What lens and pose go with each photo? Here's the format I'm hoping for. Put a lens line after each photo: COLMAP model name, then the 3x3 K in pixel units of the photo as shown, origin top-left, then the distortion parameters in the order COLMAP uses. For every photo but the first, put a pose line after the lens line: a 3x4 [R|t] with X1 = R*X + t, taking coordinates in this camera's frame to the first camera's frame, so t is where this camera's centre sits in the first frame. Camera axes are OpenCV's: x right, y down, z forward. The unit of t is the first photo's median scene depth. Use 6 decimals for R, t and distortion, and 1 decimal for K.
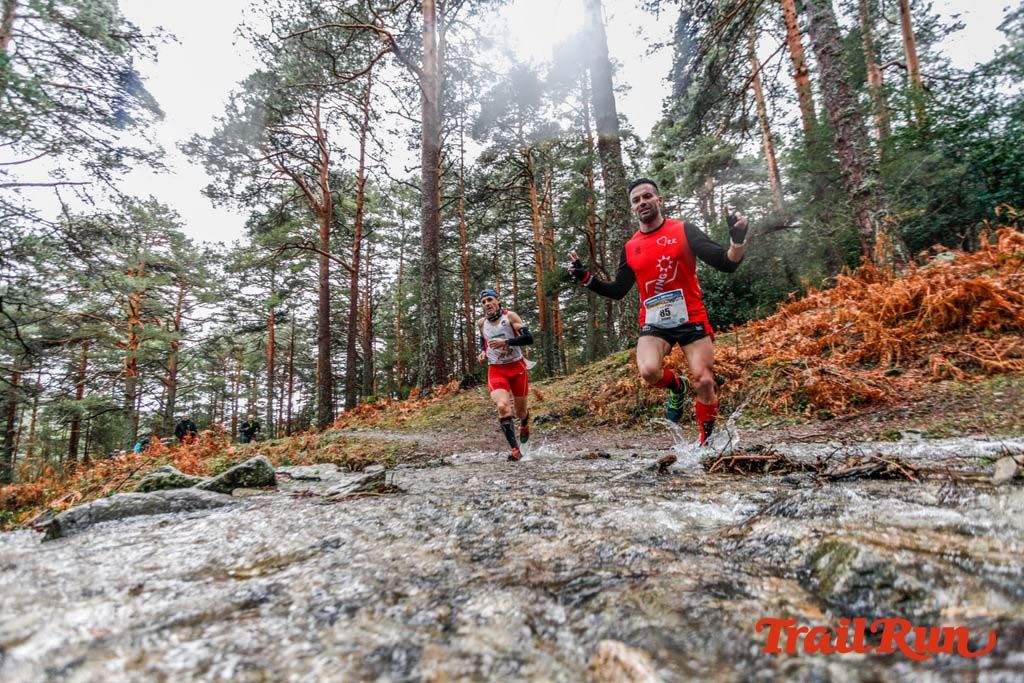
lens RADIAL K [[492.2, 0, 498.6], [0, 492.2, 345.2], [0, 0, 1]] dist [-0.049602, 0.032404]
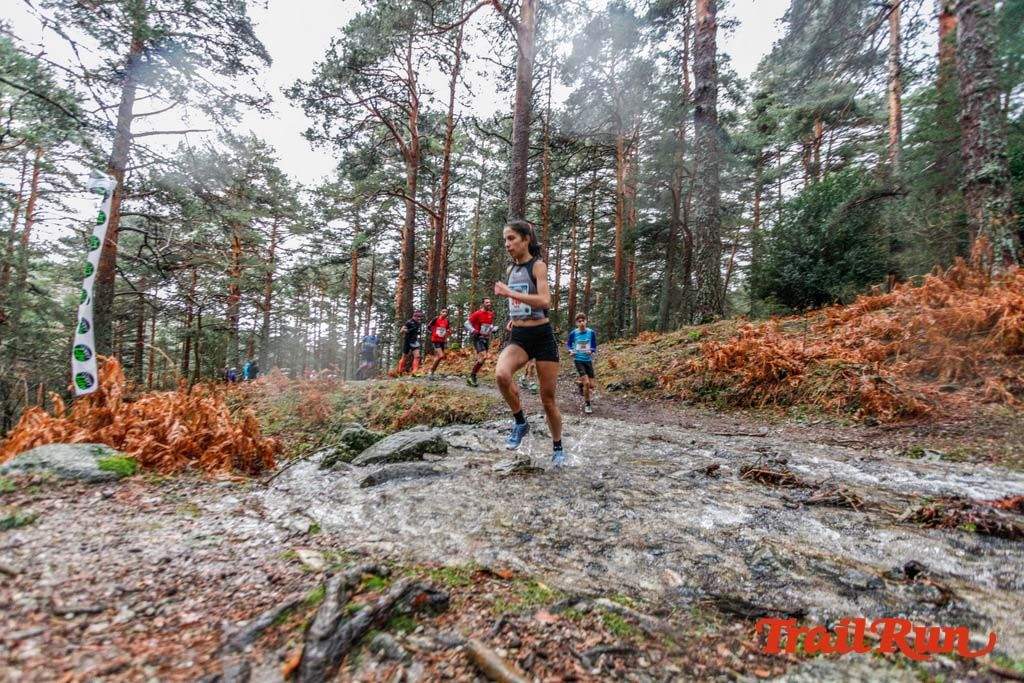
lens RADIAL K [[494.5, 0, 498.5], [0, 494.5, 344.2], [0, 0, 1]] dist [-0.043280, 0.030927]
pose [[0.988564, 0.078784, -0.128582, -0.014772], [-0.062064, 0.989670, 0.129230, -0.030788], [0.137435, -0.119772, 0.983243, -0.054720]]
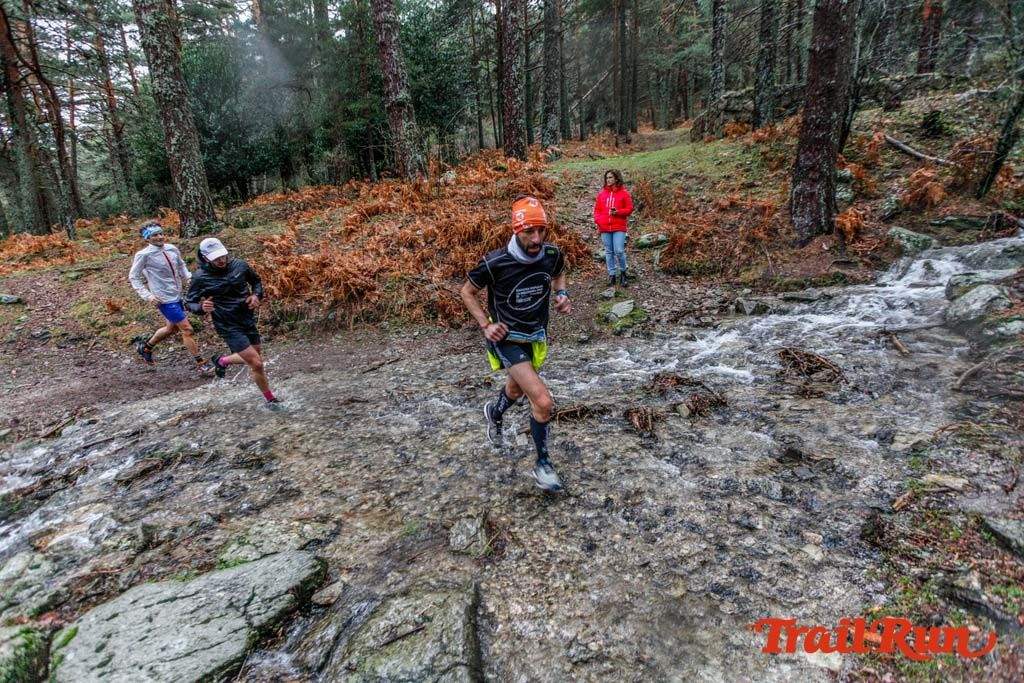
lens RADIAL K [[494.5, 0, 498.5], [0, 494.5, 344.2], [0, 0, 1]] dist [-0.043280, 0.030927]
pose [[0.520221, -0.189560, 0.832728, -0.116983], [-0.094543, 0.956280, 0.276748, -0.051470], [-0.848782, -0.222699, 0.479556, 0.040554]]
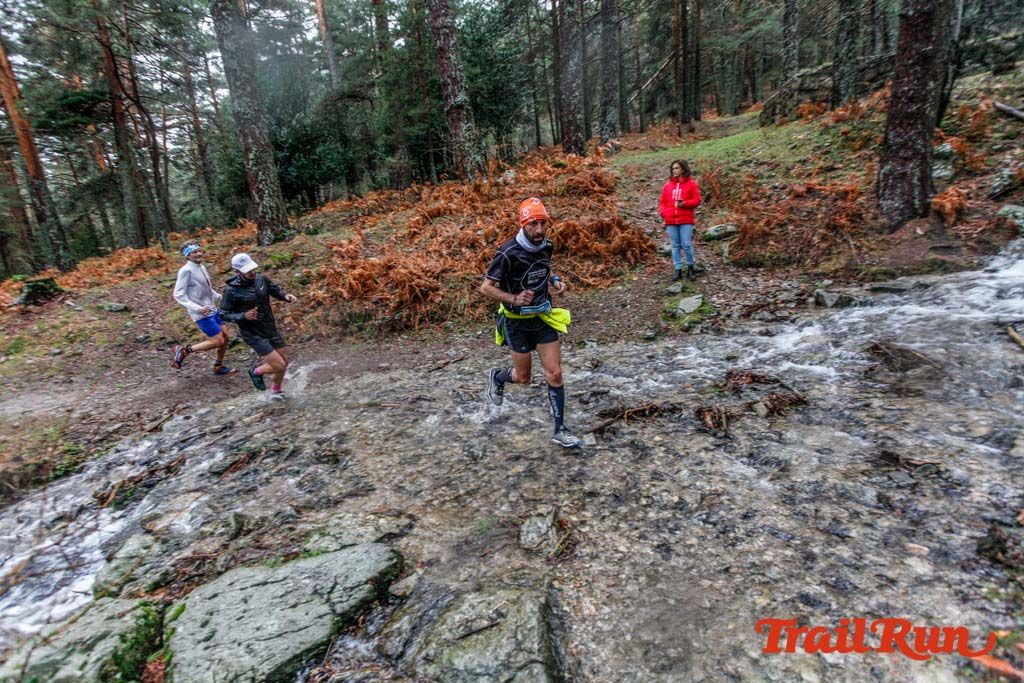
lens RADIAL K [[494.5, 0, 498.5], [0, 494.5, 344.2], [0, 0, 1]] dist [-0.043280, 0.030927]
pose [[0.613878, -0.198638, 0.764000, -0.118311], [-0.049276, 0.956294, 0.288226, -0.051238], [-0.787861, -0.214583, 0.577260, 0.042399]]
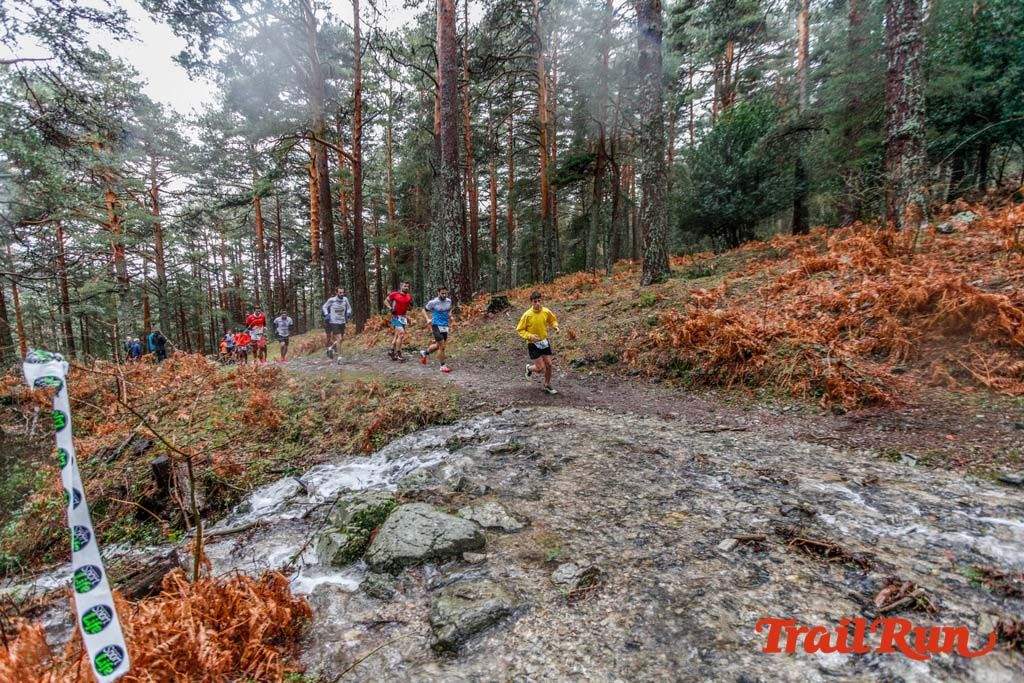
lens RADIAL K [[494.8, 0, 498.8], [0, 494.8, 344.0], [0, 0, 1]] dist [-0.047871, 0.034219]
pose [[0.999160, 0.008412, 0.040098, -0.056495], [-0.019042, 0.961919, 0.272670, -0.079555], [-0.036277, -0.273205, 0.961272, -0.027327]]
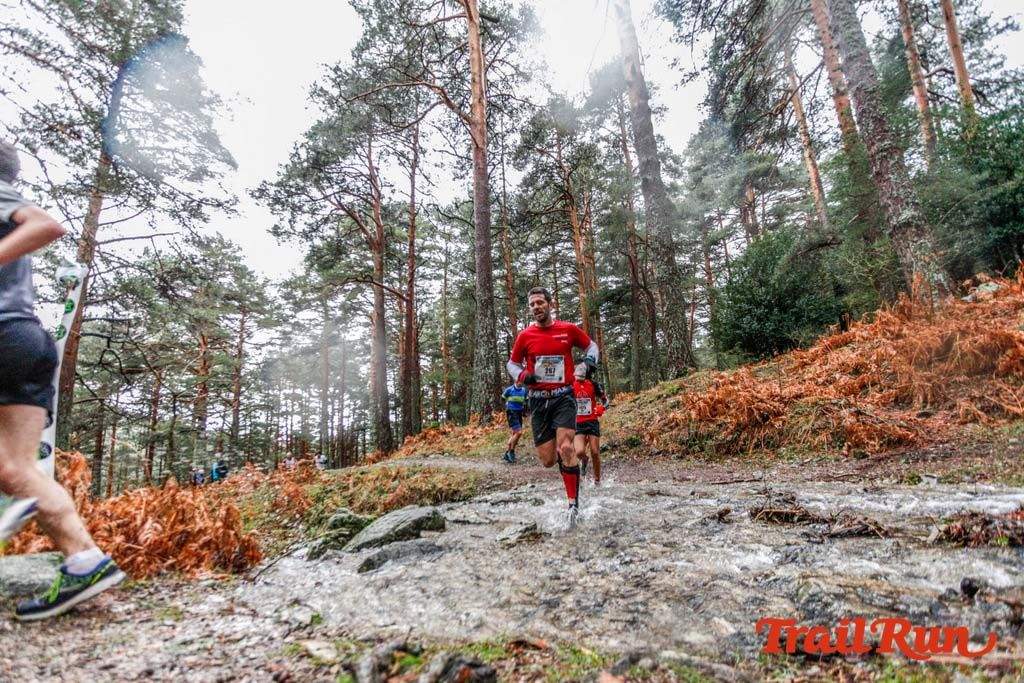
lens RADIAL K [[492.4, 0, 498.5], [0, 492.4, 344.6], [0, 0, 1]] dist [-0.044948, 0.030443]
pose [[0.996613, -0.026380, -0.077895, -0.020394], [0.024521, 0.999393, -0.024725, -0.025439], [0.078500, 0.022731, 0.996655, -0.052327]]
